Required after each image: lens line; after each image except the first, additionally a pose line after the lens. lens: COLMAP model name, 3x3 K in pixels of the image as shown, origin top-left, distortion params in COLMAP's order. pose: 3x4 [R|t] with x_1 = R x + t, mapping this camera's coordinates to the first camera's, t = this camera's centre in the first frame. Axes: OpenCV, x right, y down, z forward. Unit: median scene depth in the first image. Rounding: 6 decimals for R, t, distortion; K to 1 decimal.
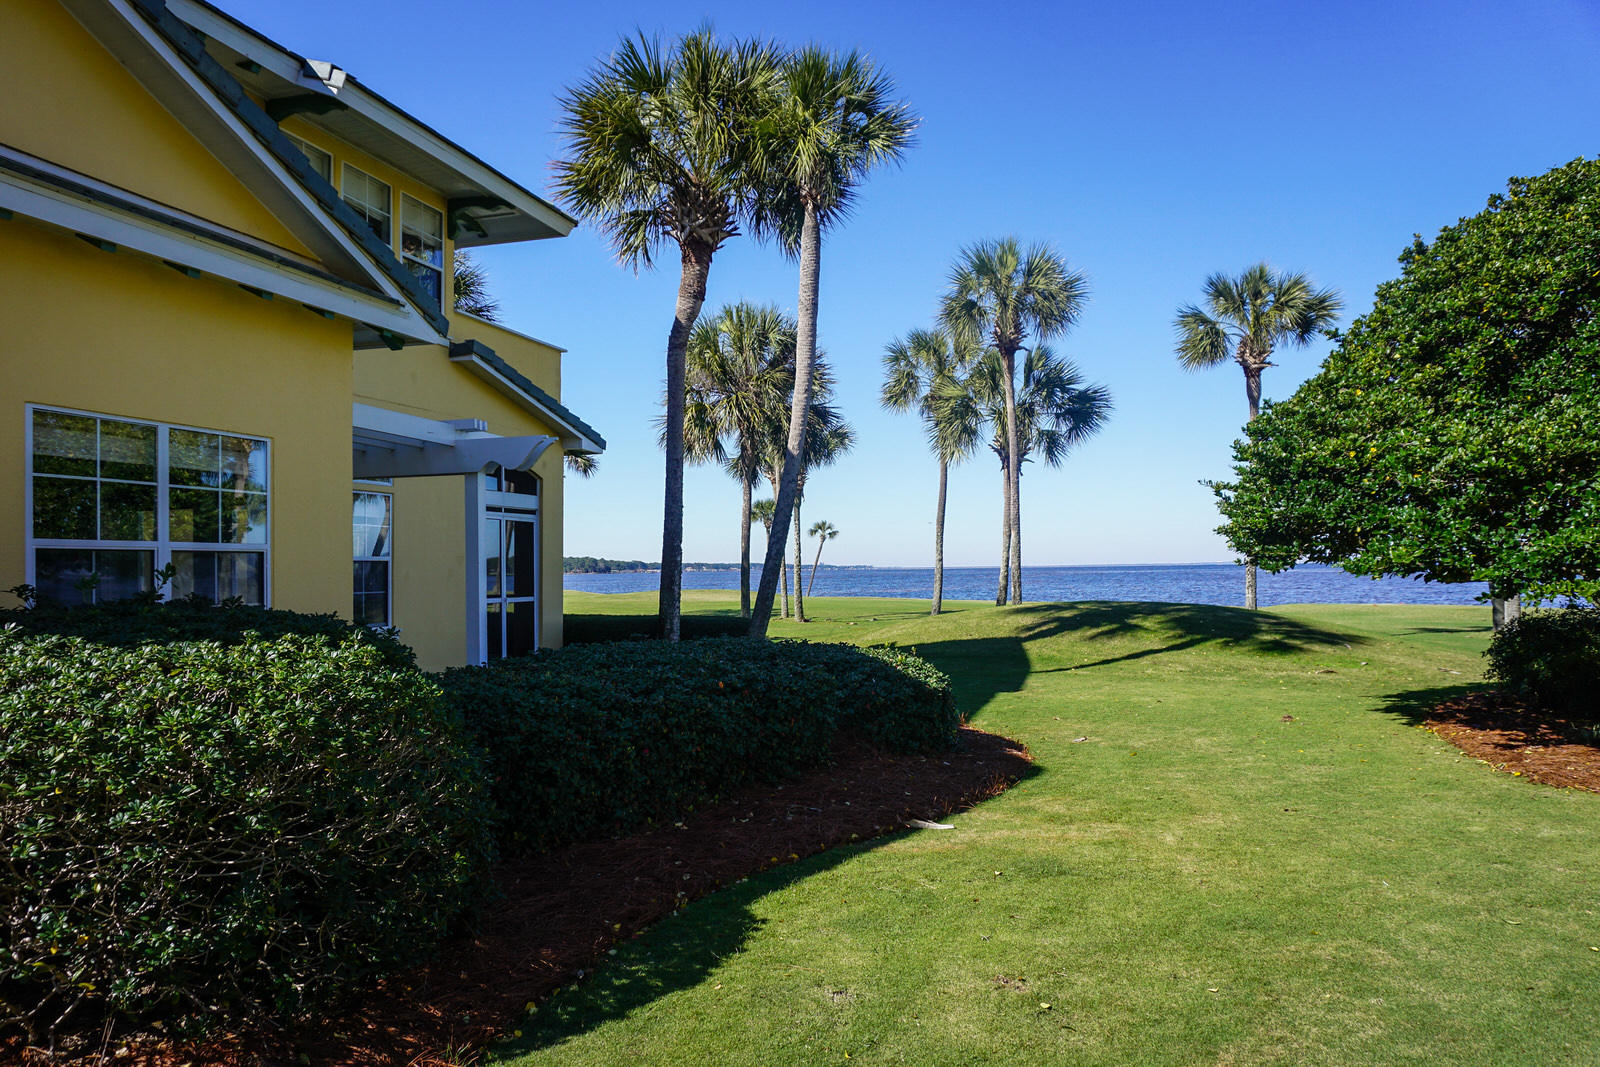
lens RADIAL K [[1106.0, 0, 800.0], [0, 1106.0, 533.5], [0, 0, 1]] dist [0.022347, 0.000226]
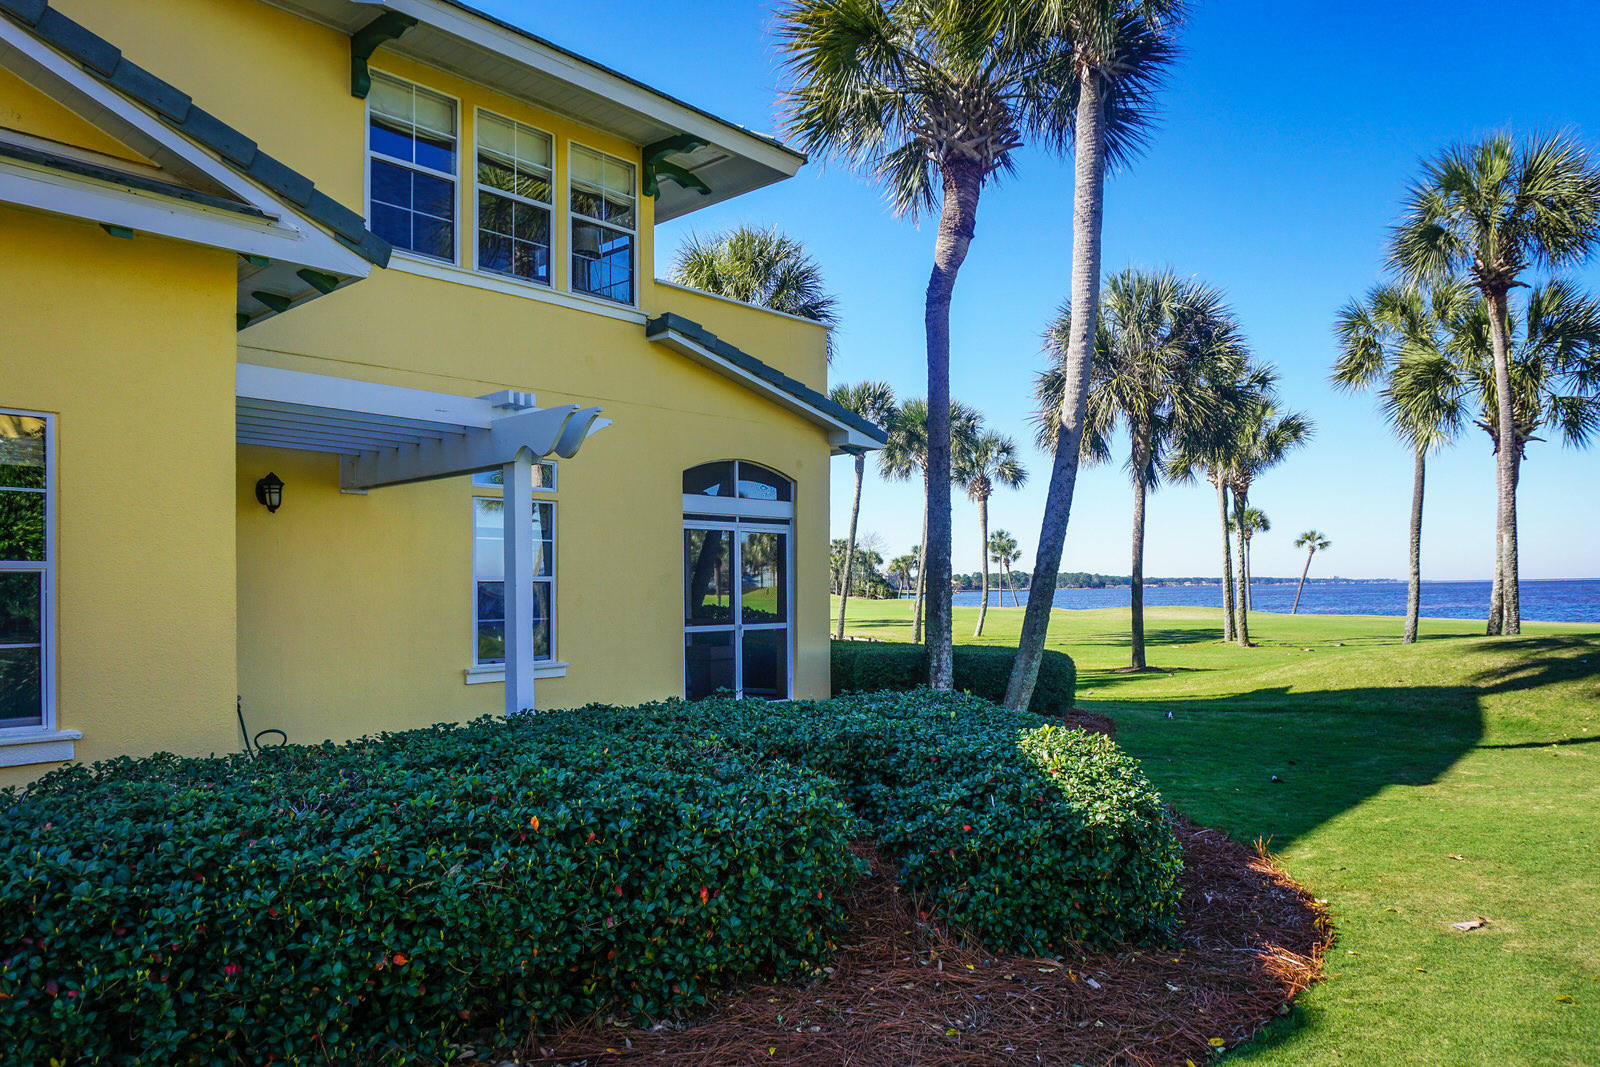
lens RADIAL K [[1104.7, 0, 800.3], [0, 1104.7, 569.1], [0, 0, 1]] dist [-0.020246, 0.032221]
pose [[0.914248, -0.009206, -0.405051, 0.067737], [0.016586, 0.999754, 0.014715, 0.002886], [0.404816, -0.020171, 0.914176, 0.155723]]
